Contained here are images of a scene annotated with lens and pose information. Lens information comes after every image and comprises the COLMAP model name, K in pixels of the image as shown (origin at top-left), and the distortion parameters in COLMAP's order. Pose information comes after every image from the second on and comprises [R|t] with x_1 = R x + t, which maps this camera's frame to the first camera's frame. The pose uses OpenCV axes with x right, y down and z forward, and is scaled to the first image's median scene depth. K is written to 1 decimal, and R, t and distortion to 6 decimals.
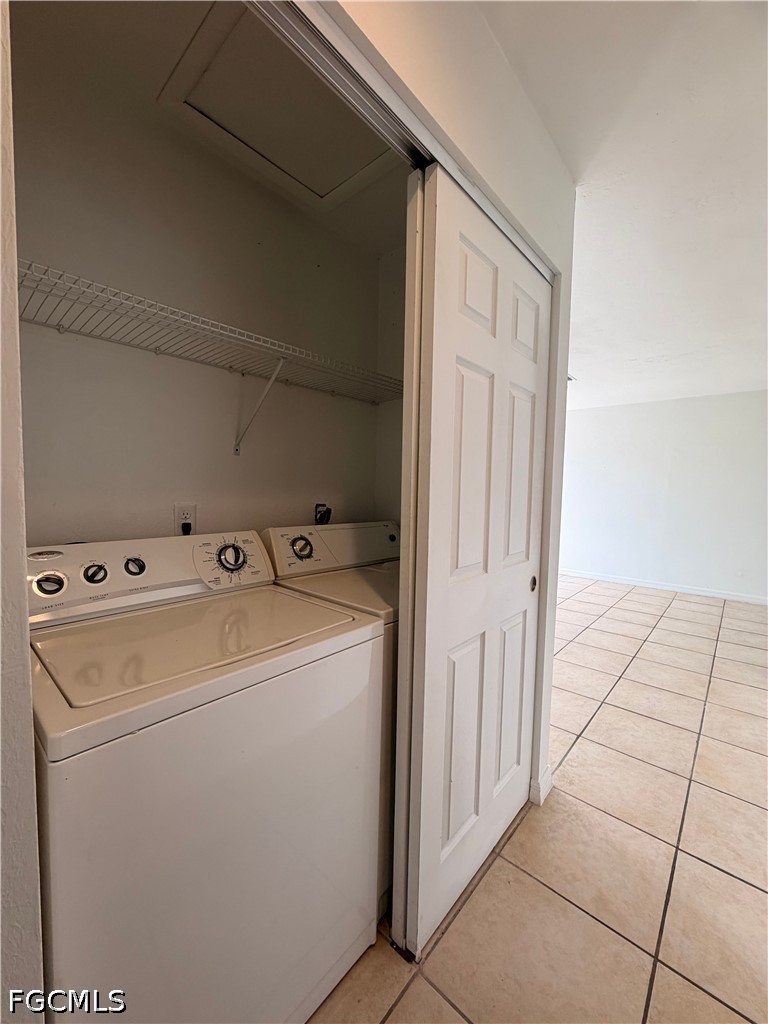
lens RADIAL K [[407.6, 0, 384.0], [0, 407.6, 512.0], [0, 0, 1]] dist [0.000902, 0.000203]
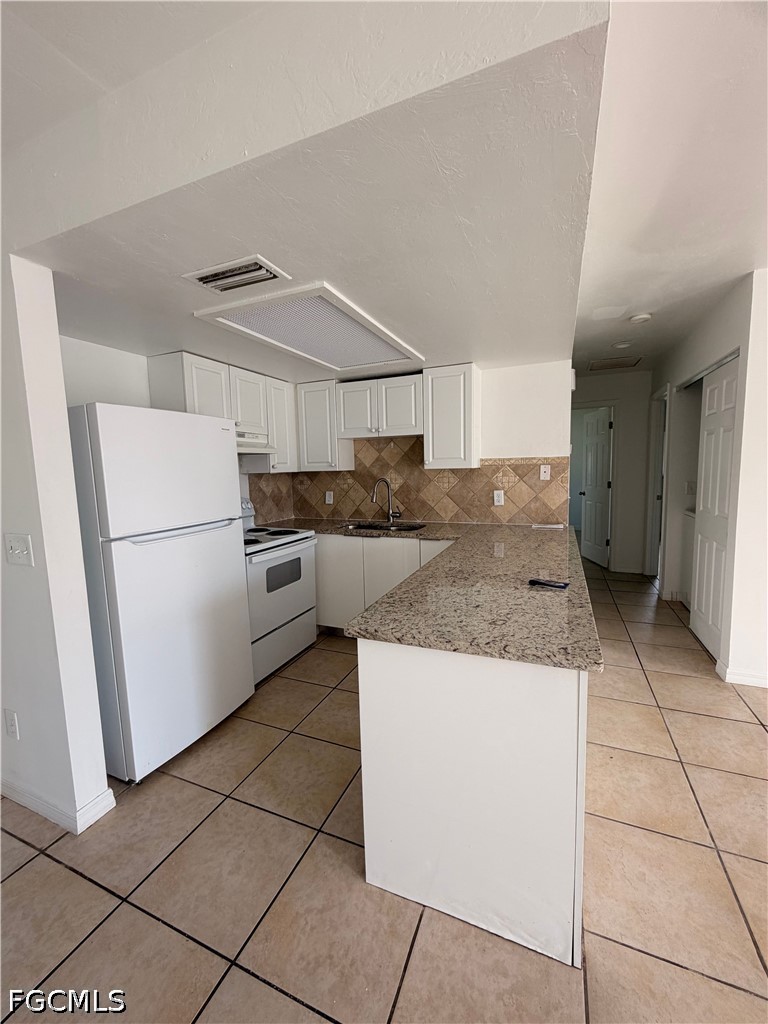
lens RADIAL K [[407.6, 0, 384.0], [0, 407.6, 512.0], [0, 0, 1]] dist [0.000902, 0.000203]
pose [[-0.948020, 0.040097, -0.315674, 2.047948], [-0.011575, 0.987028, 0.160132, -0.158065], [0.318000, 0.155463, -0.935258, 1.918862]]
